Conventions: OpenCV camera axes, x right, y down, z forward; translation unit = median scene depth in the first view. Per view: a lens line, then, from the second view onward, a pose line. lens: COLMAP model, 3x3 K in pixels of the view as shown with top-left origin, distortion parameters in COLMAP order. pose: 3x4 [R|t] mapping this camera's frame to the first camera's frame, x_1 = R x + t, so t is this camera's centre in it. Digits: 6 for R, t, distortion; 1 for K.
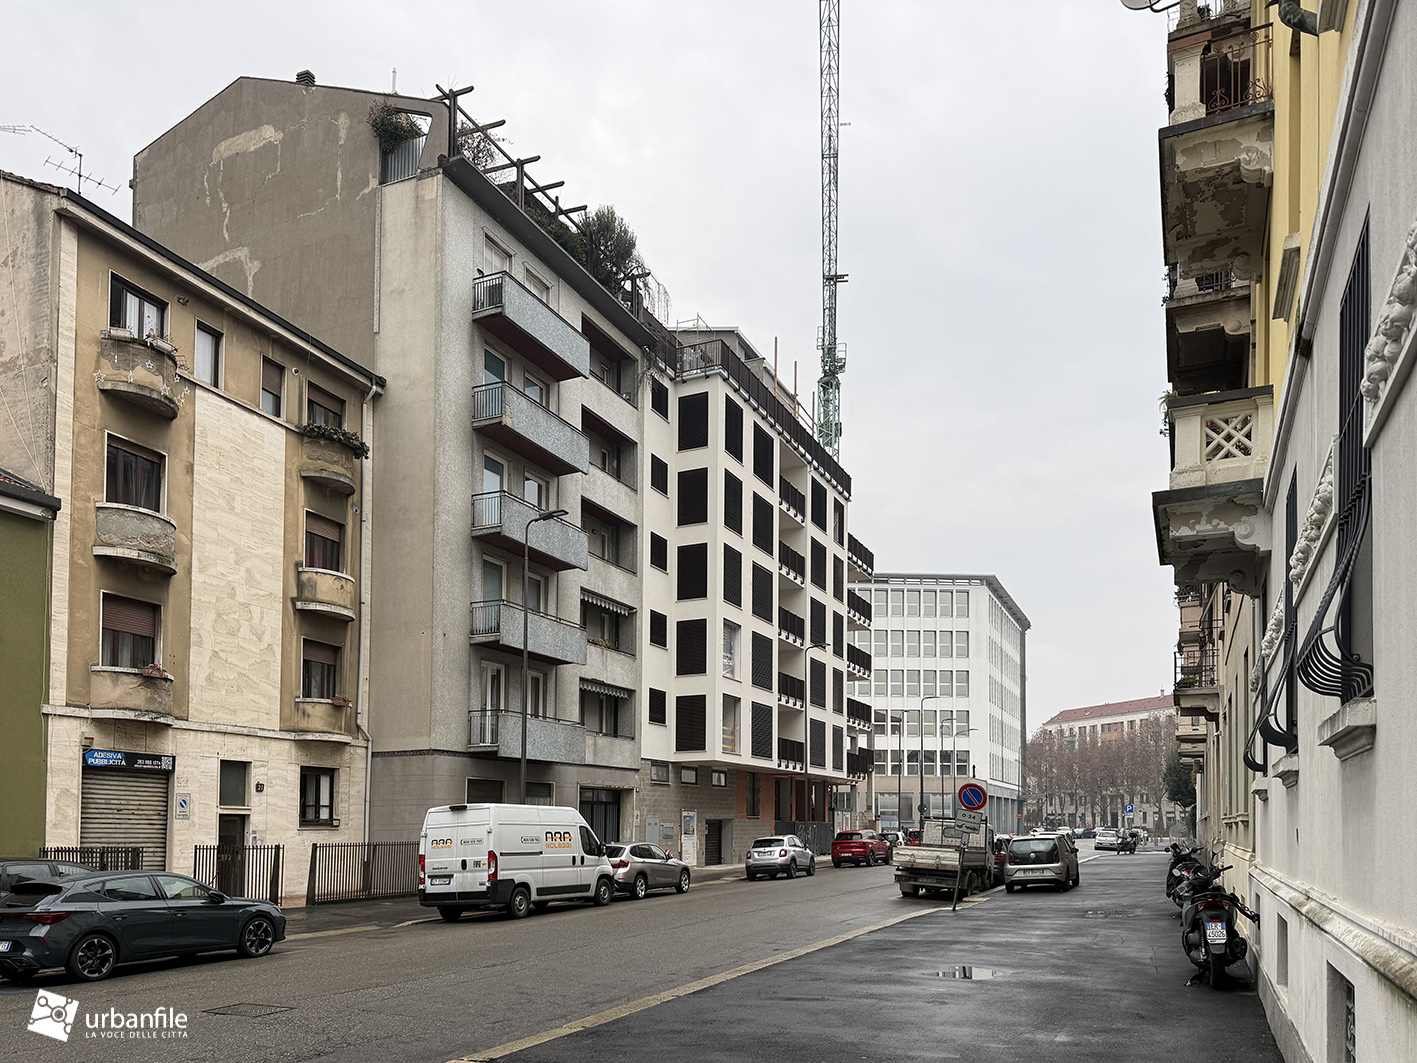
lens RADIAL K [[4068.7, 0, 708.5], [0, 4068.7, 531.5], [0, 0, 1]] dist [0.103679, -0.131221]
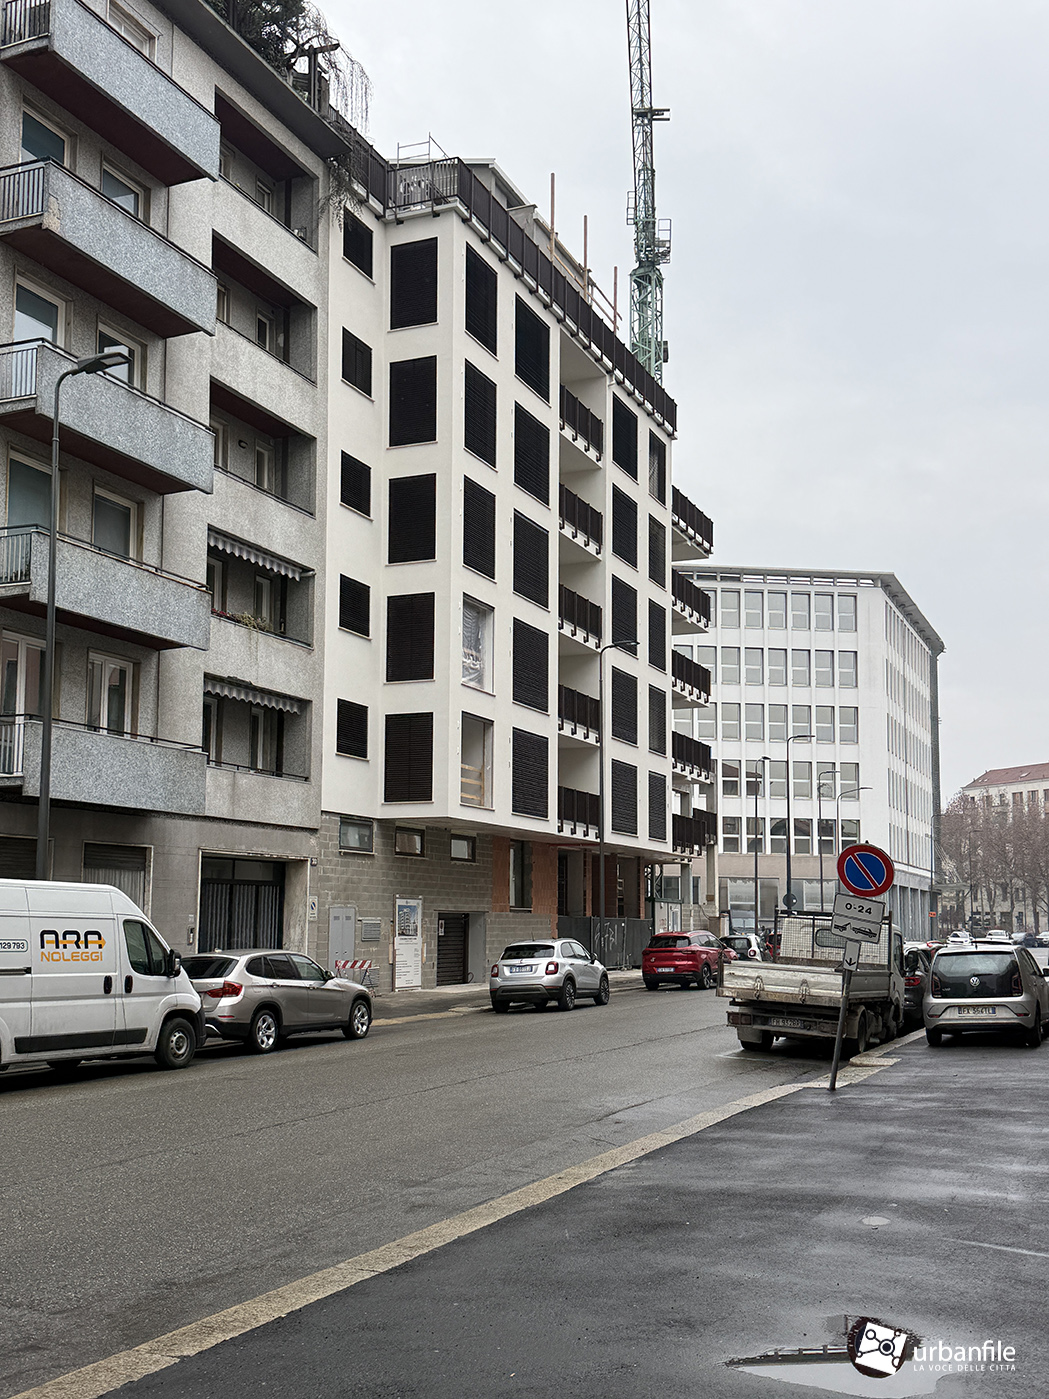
lens RADIAL K [[1453.5, 0, 579.3], [0, 1453.5, 705.5], [0, 0, 1]] dist [0.087890, -0.383068]
pose [[0.991902, -0.007446, -0.126785, 0.050437], [-0.002335, 0.997042, -0.076823, 0.056309], [0.126982, 0.076497, 0.988951, 0.779735]]
